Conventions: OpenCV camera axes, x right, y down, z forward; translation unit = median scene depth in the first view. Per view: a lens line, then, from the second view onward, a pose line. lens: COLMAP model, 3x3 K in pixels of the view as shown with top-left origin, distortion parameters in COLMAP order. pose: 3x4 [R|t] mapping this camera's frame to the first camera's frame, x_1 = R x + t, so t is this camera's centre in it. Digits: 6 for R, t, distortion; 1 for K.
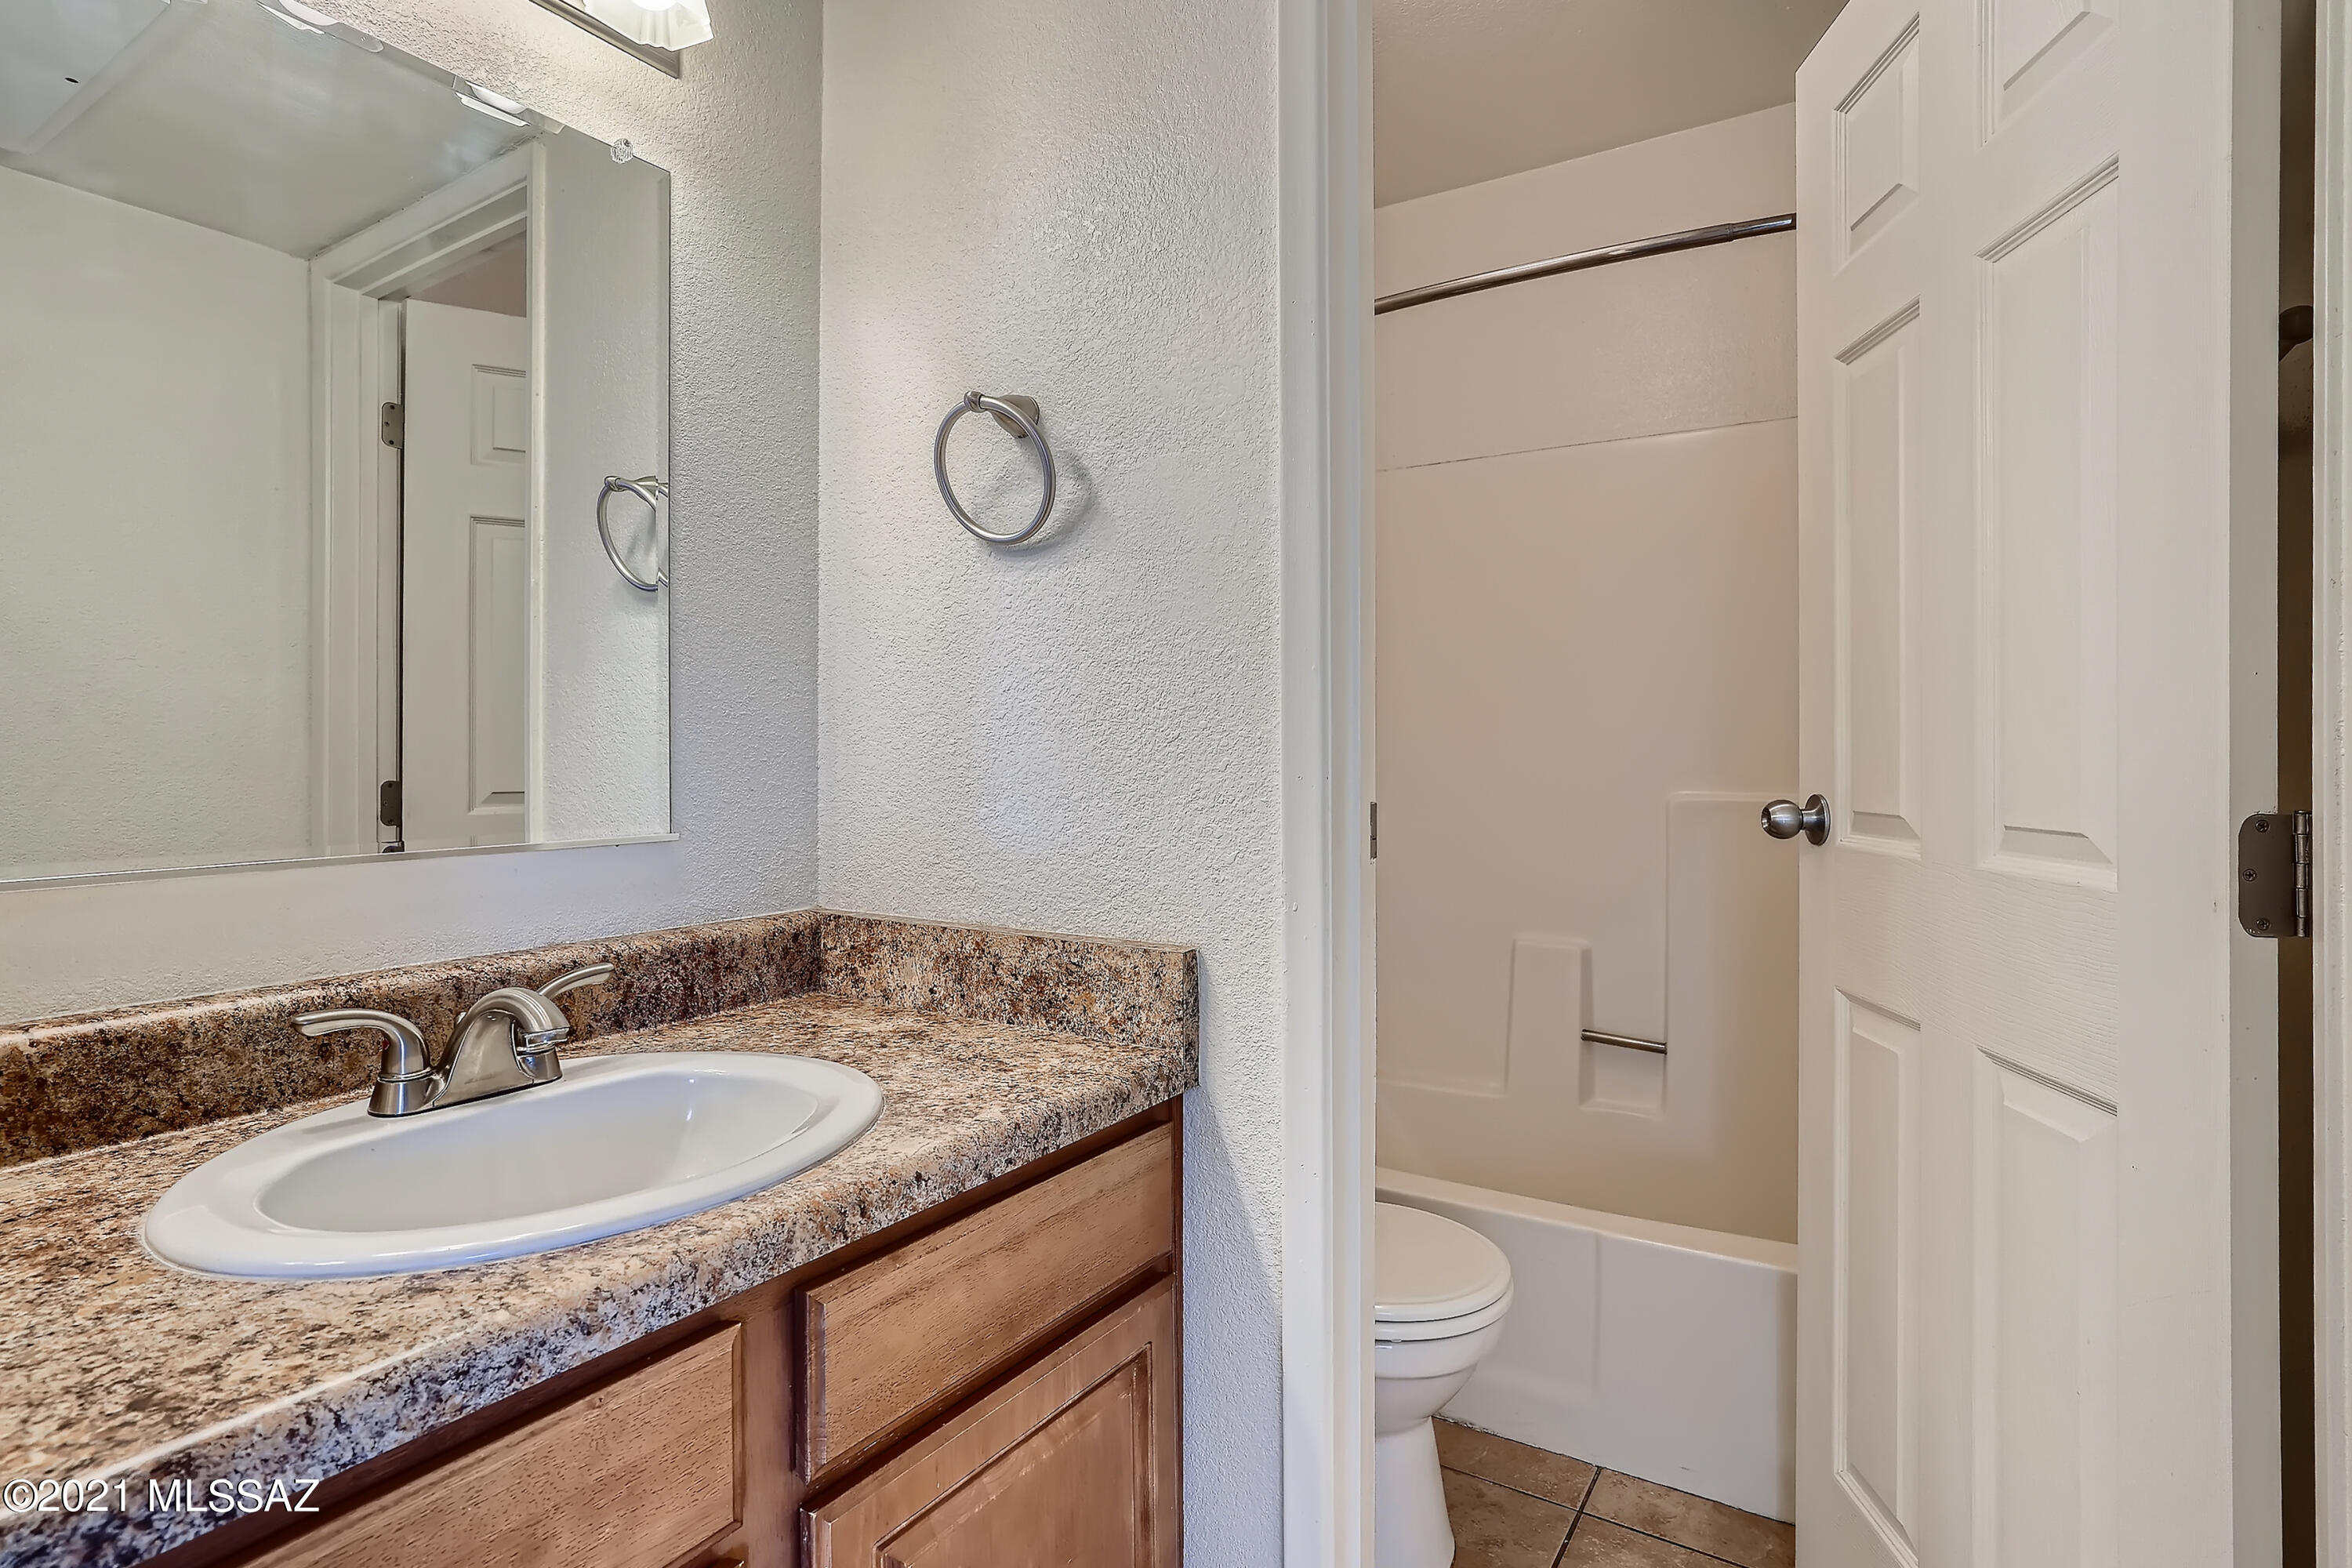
lens RADIAL K [[1162.4, 0, 1179.4], [0, 1162.4, 748.0], [0, 0, 1]] dist [0.001044, 0.000713]
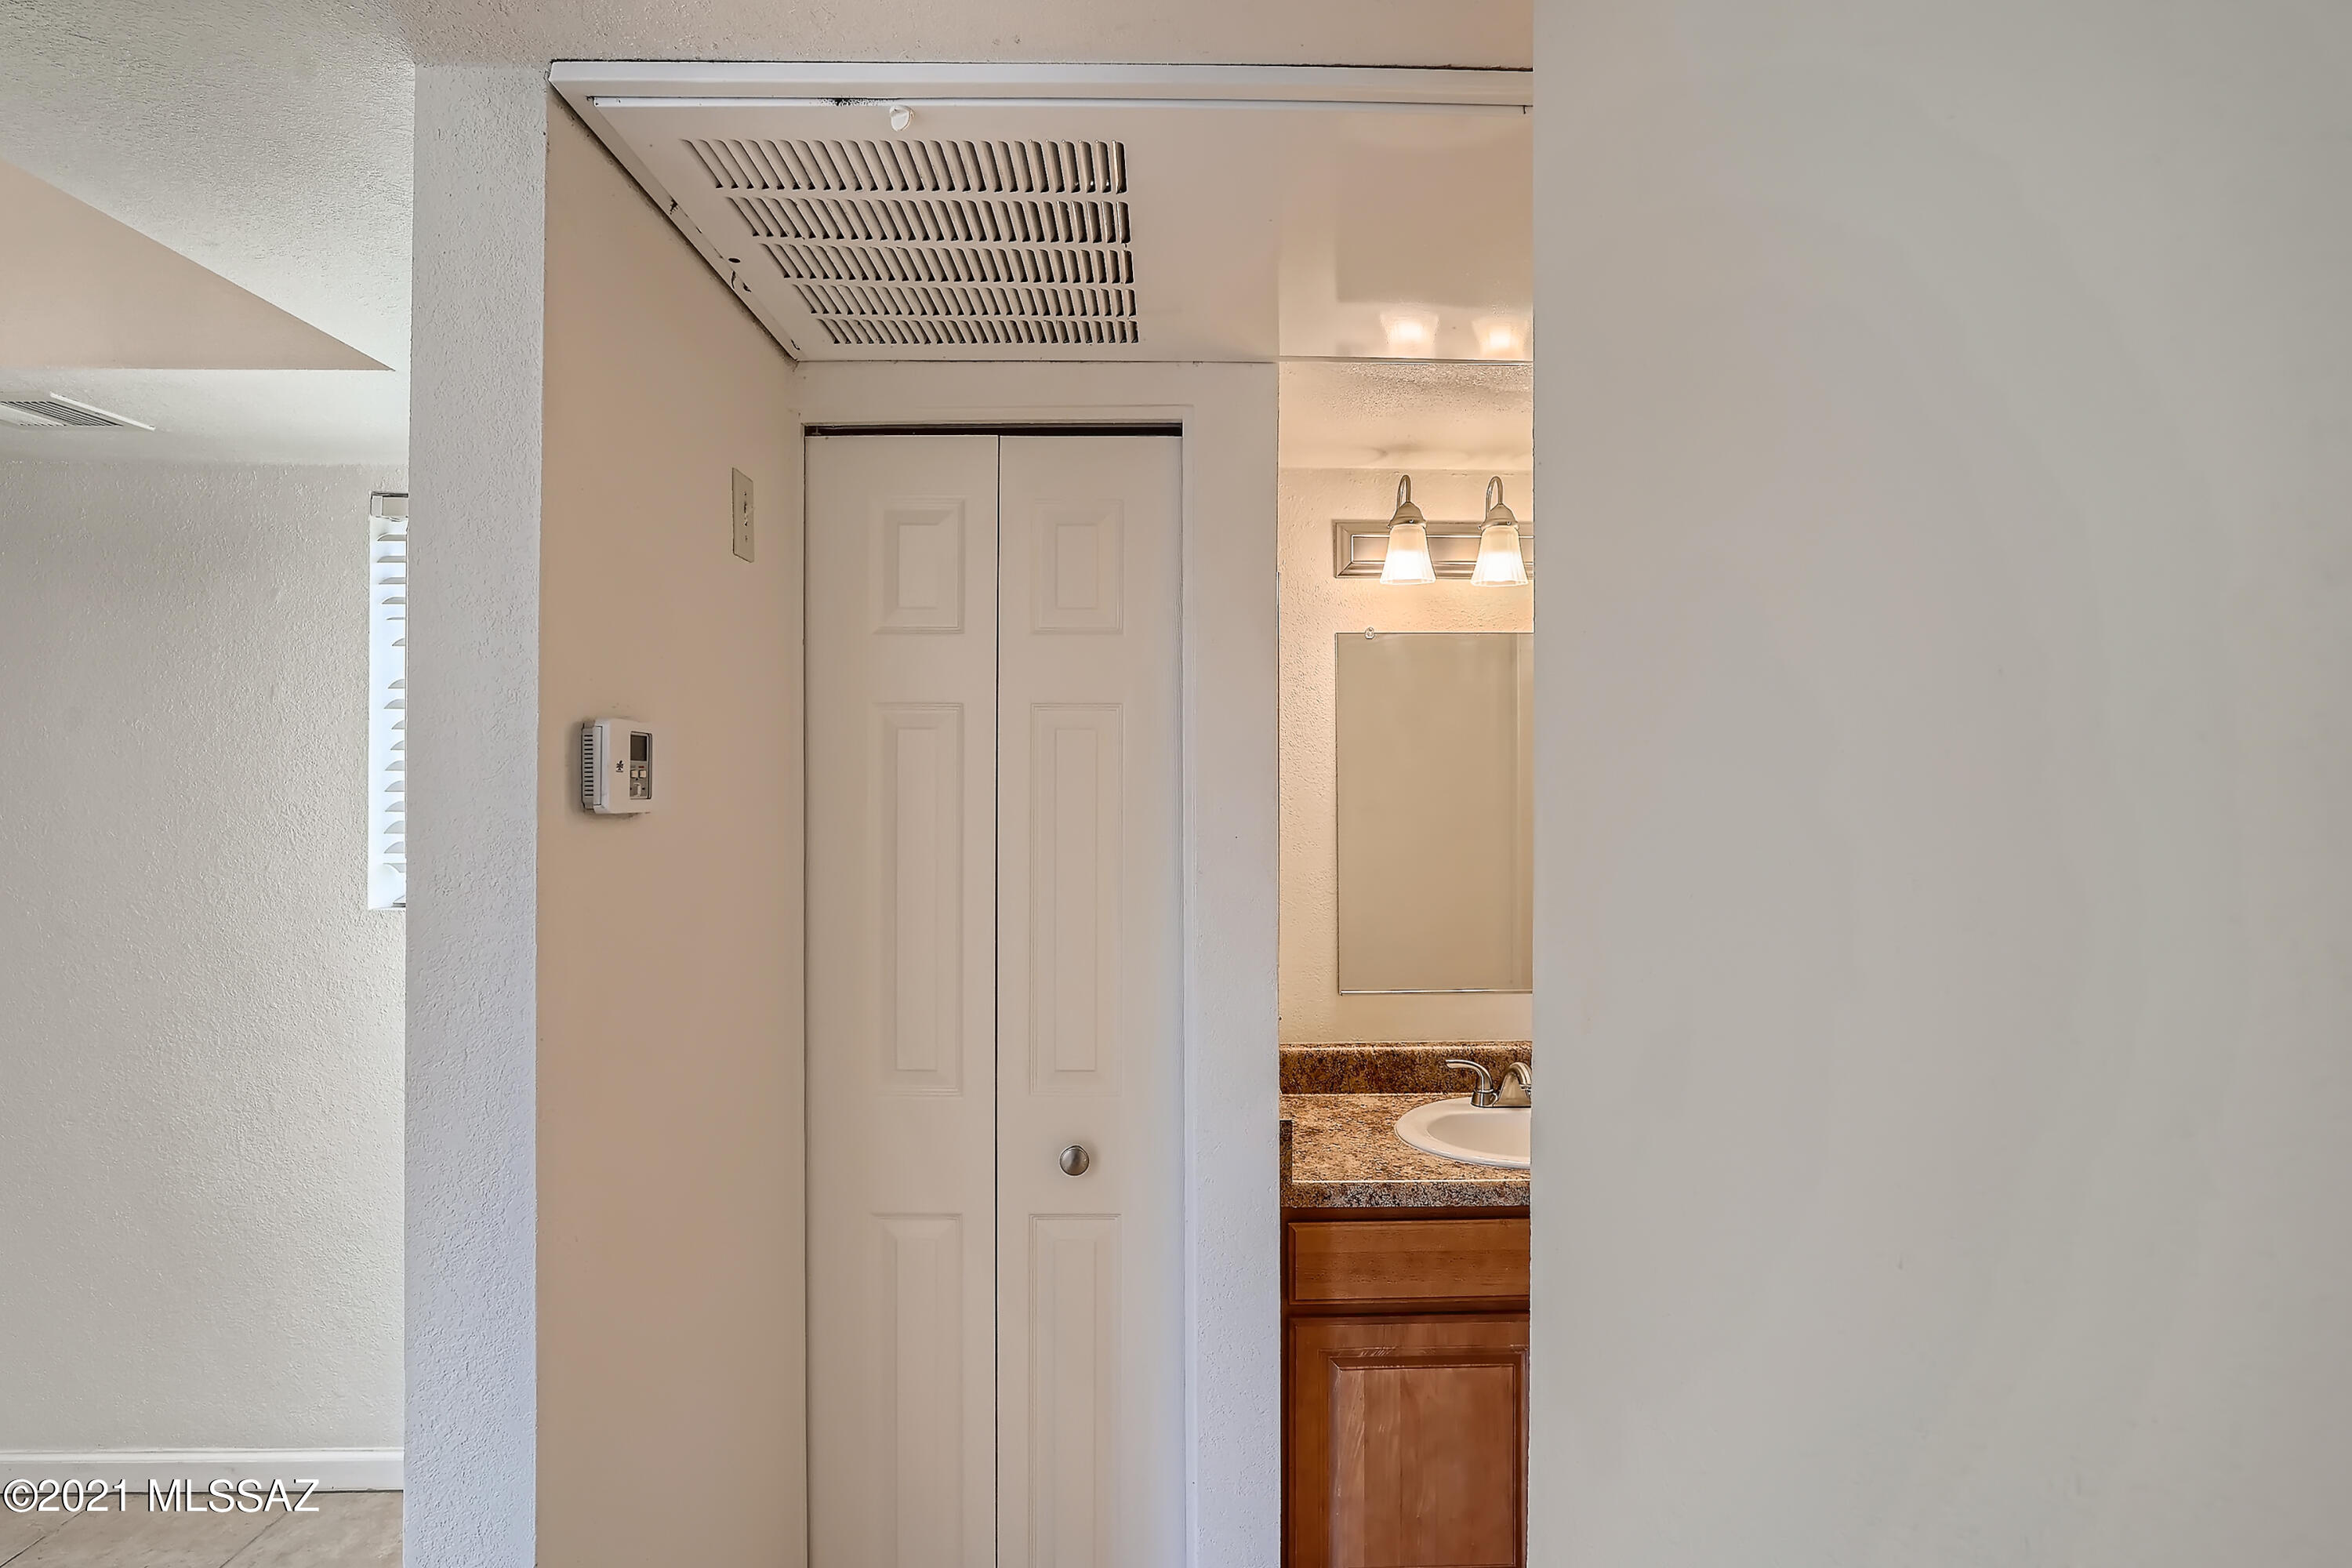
lens RADIAL K [[1168.0, 0, 1174.8], [0, 1168.0, 770.4], [0, 0, 1]] dist [-0.048538, 0.025006]
pose [[0.546086, -0.011606, -0.837649, 1.162397], [0.004776, 0.999931, -0.010741, -0.414702], [0.837715, 0.001864, 0.546104, -0.980881]]
